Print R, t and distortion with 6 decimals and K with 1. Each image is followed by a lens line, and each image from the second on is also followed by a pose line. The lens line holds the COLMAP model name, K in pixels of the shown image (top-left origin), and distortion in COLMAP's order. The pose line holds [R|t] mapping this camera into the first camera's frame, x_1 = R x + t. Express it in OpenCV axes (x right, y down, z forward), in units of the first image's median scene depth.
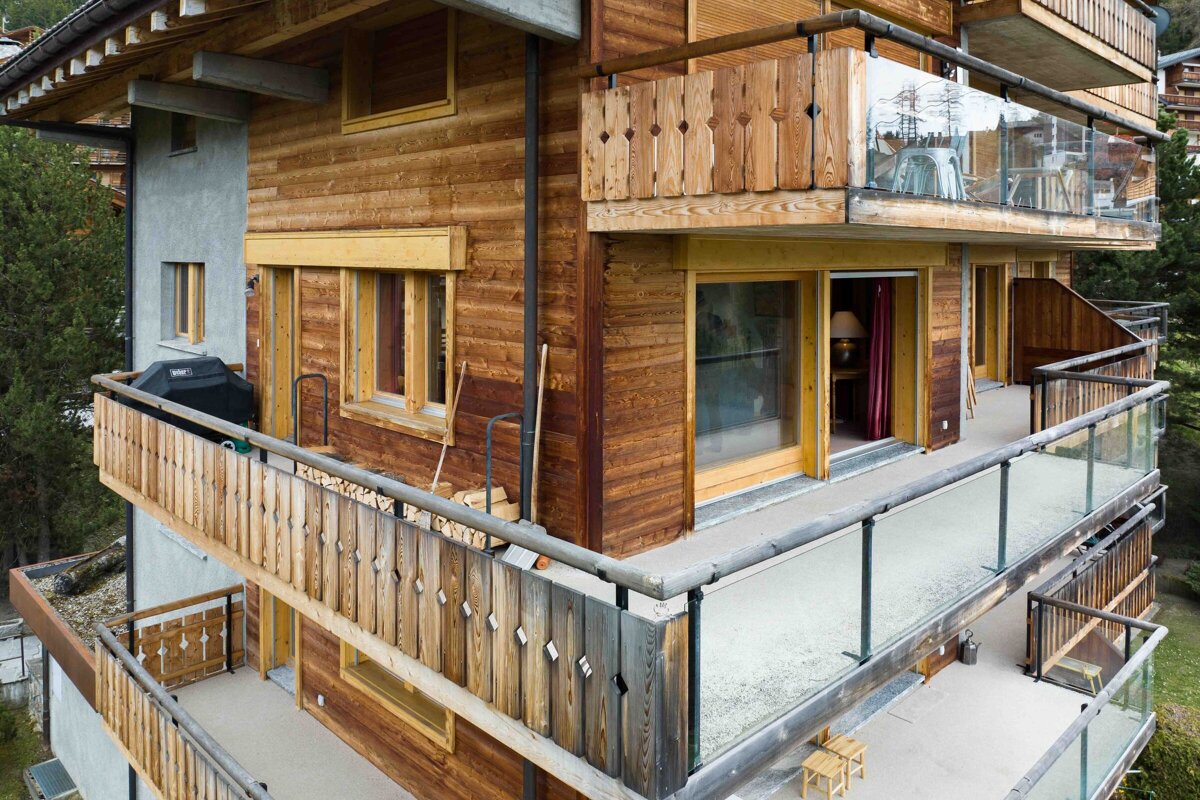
lens RADIAL K [[905.0, 0, 600.3], [0, 905.0, 397.1], [0, 0, 1]] dist [0.006234, 0.001441]
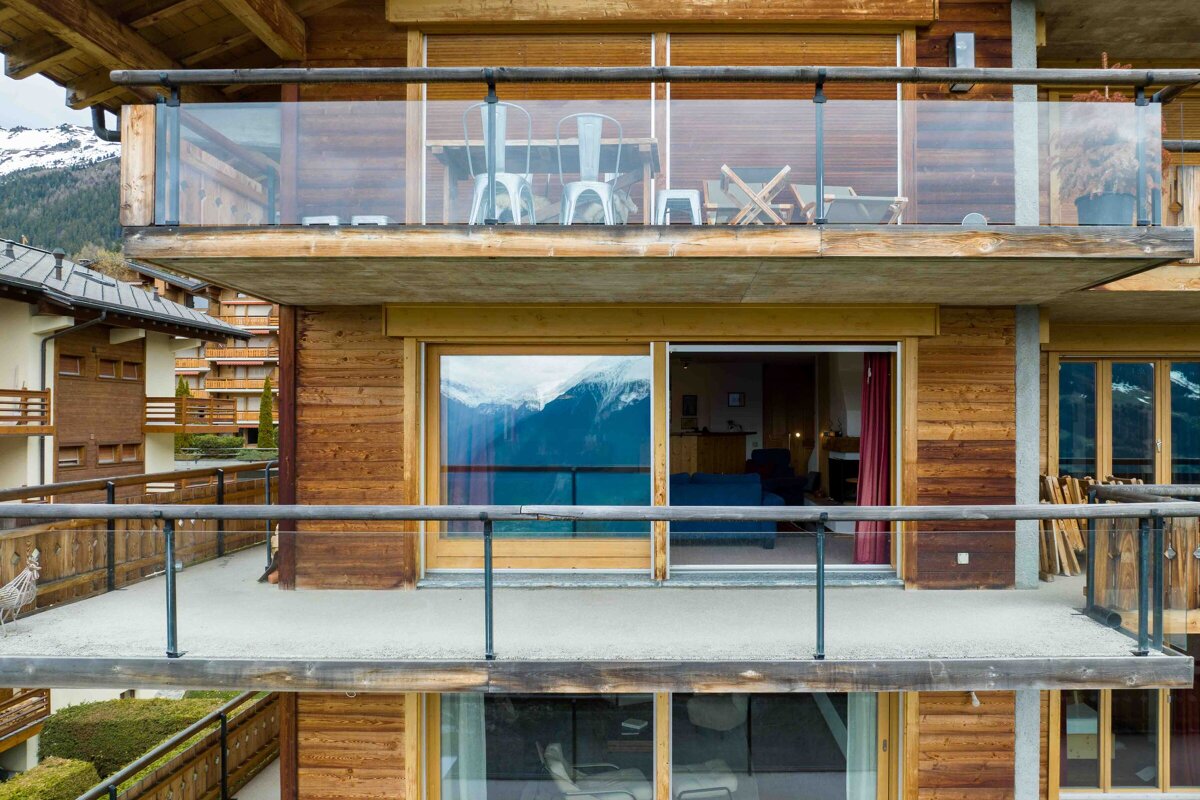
lens RADIAL K [[750.8, 0, 593.0], [0, 750.8, 422.2], [0, 0, 1]] dist [-0.004857, -0.000250]
pose [[0.682874, 0.006776, -0.730505, 0.948976], [-0.111002, 0.989309, -0.094588, 0.020403], [0.722054, 0.145680, 0.676325, 0.586441]]
